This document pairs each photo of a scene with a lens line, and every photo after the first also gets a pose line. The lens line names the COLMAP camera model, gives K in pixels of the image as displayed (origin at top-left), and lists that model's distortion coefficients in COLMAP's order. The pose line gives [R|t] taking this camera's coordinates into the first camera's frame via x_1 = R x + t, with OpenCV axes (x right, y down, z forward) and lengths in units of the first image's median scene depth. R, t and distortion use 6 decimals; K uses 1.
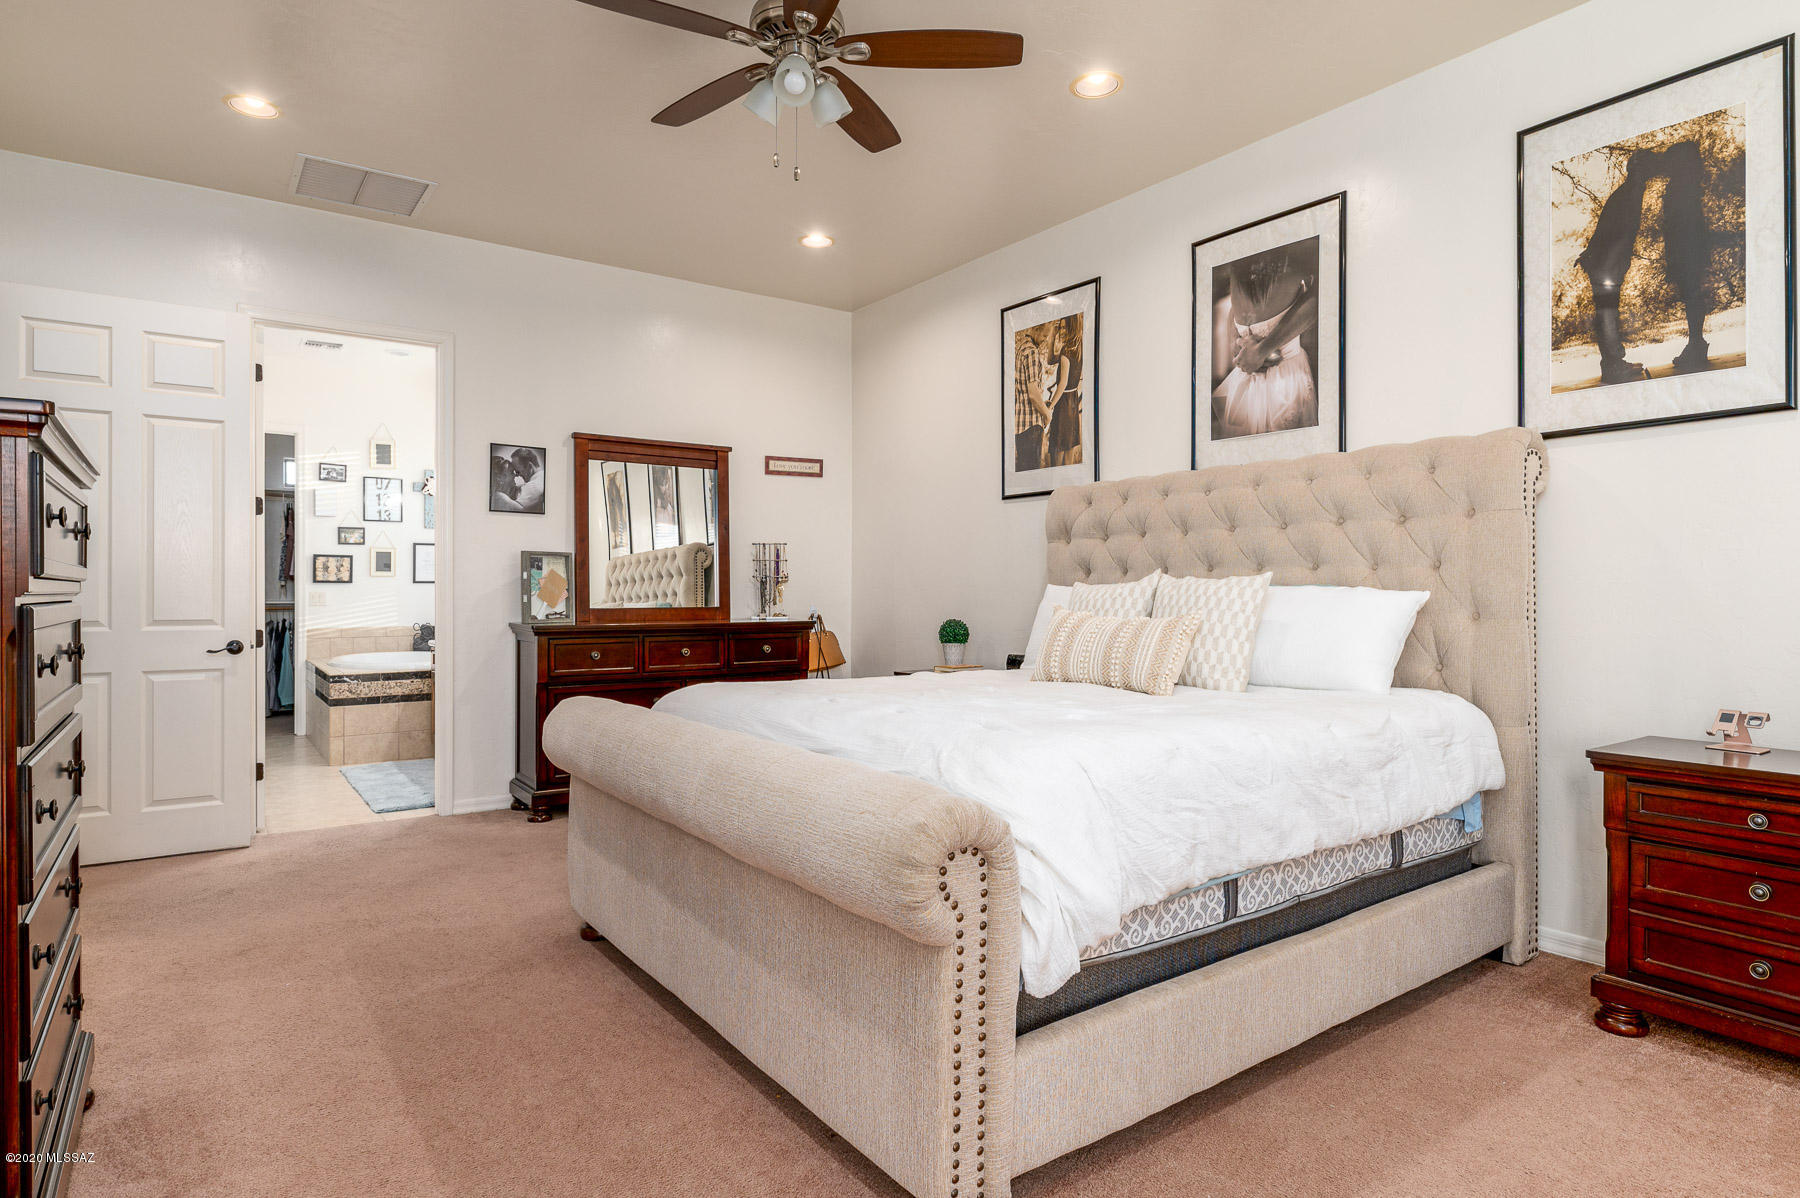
lens RADIAL K [[985.1, 0, 904.4], [0, 985.1, 599.9], [0, 0, 1]] dist [-0.006946, 0.003202]
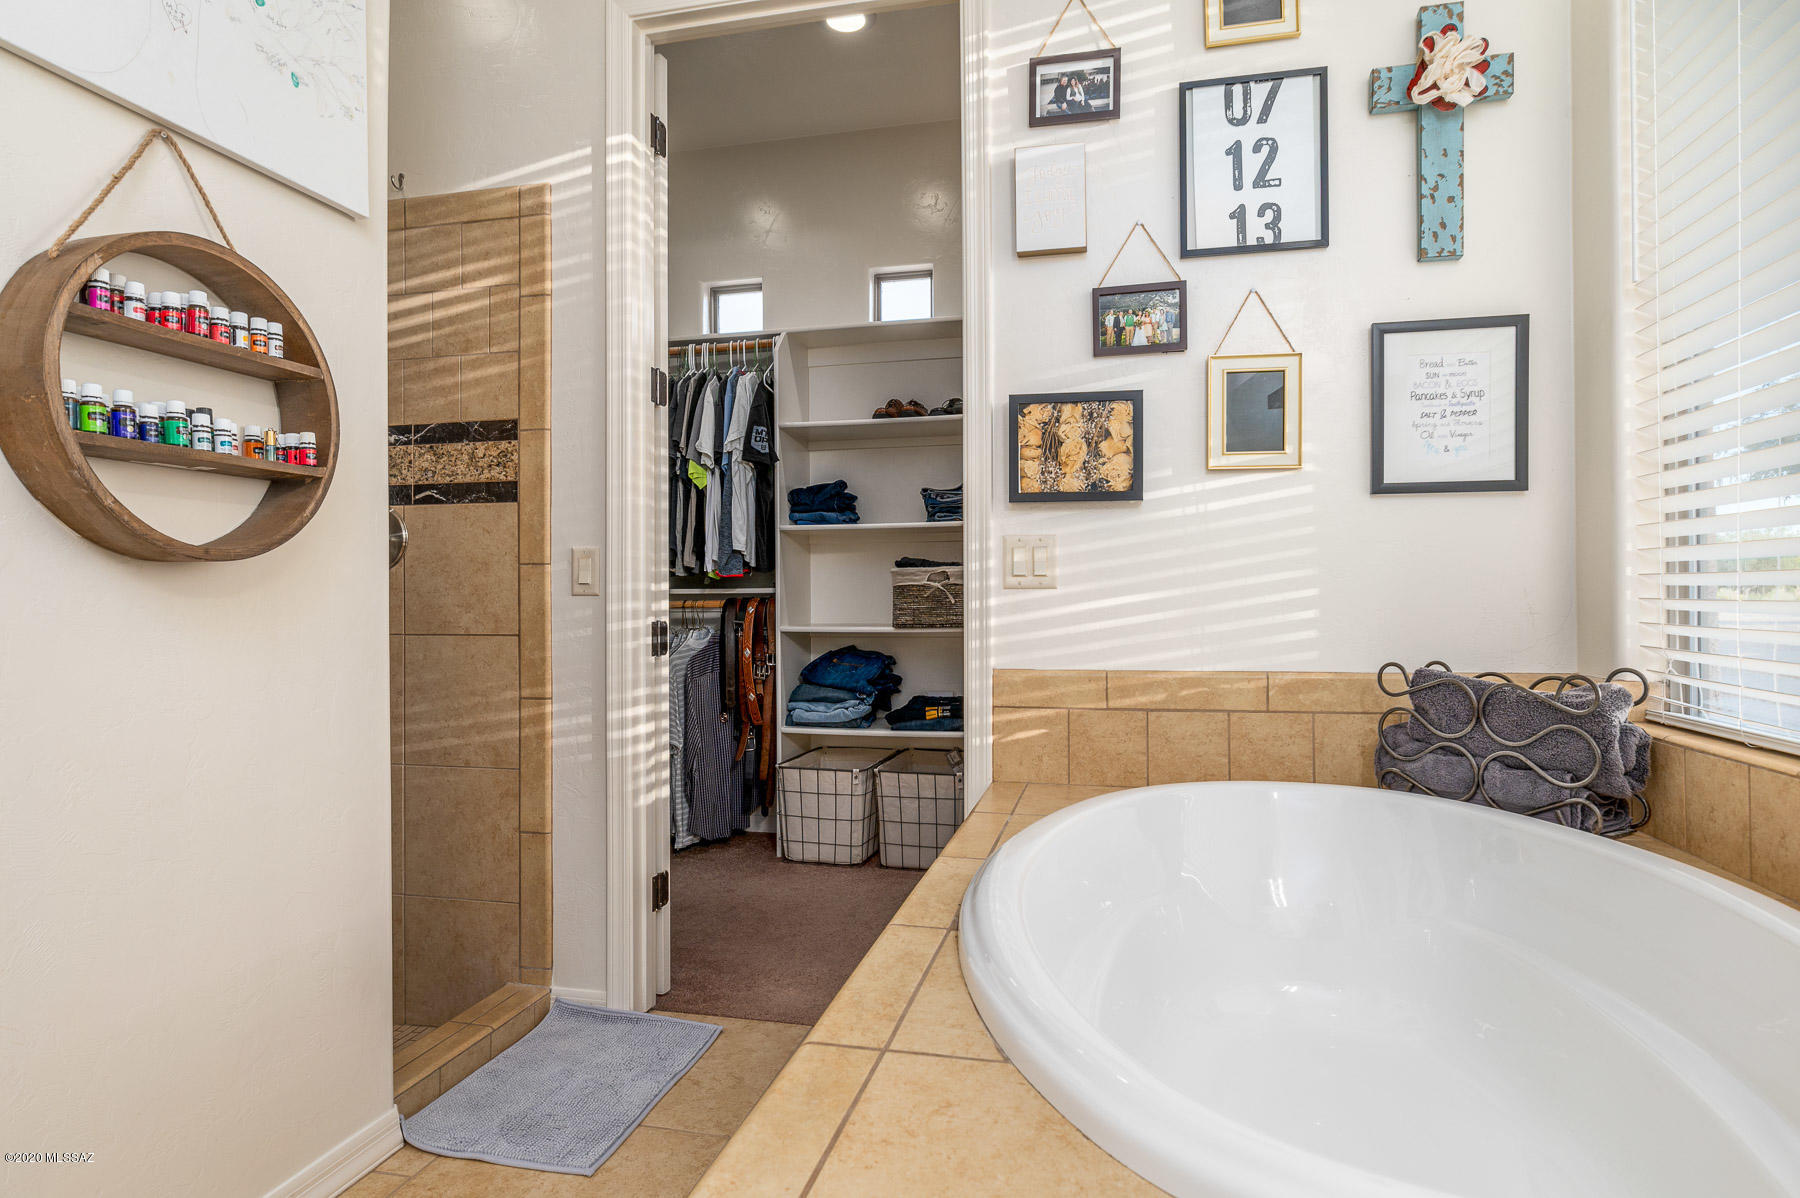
lens RADIAL K [[985.1, 0, 906.3], [0, 985.1, 592.5], [0, 0, 1]] dist [-0.006946, 0.003202]
pose [[0.660620, -0.010506, -0.750647, -0.410661], [0.001305, 0.999917, -0.012846, 0.010599], [0.750720, 0.007507, 0.660578, 0.786666]]
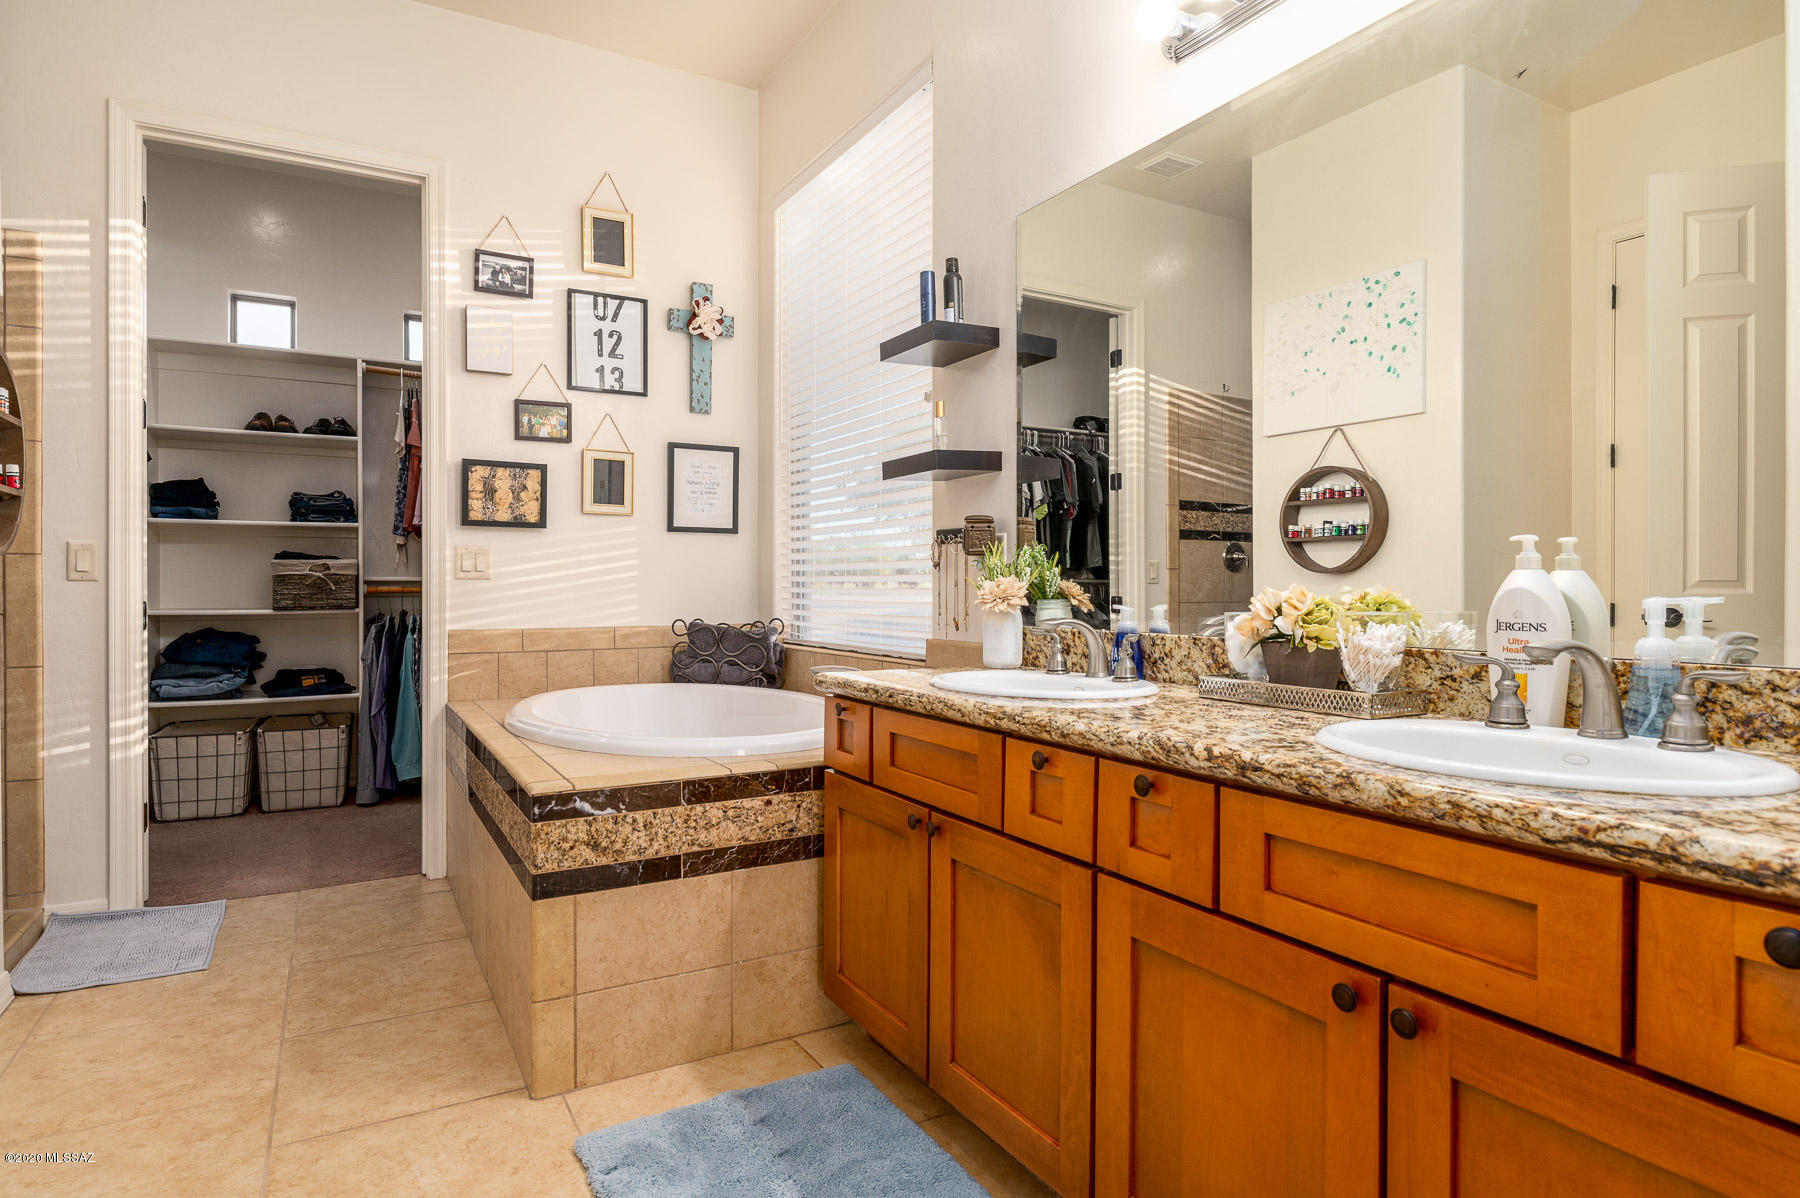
lens RADIAL K [[985.1, 0, 901.7], [0, 985.1, 592.4], [0, 0, 1]] dist [-0.006946, 0.003202]
pose [[0.994776, -0.001891, -0.102060, -0.359506], [0.001664, 0.999996, -0.002306, 0.013113], [0.102064, 0.002124, 0.994776, 0.580636]]
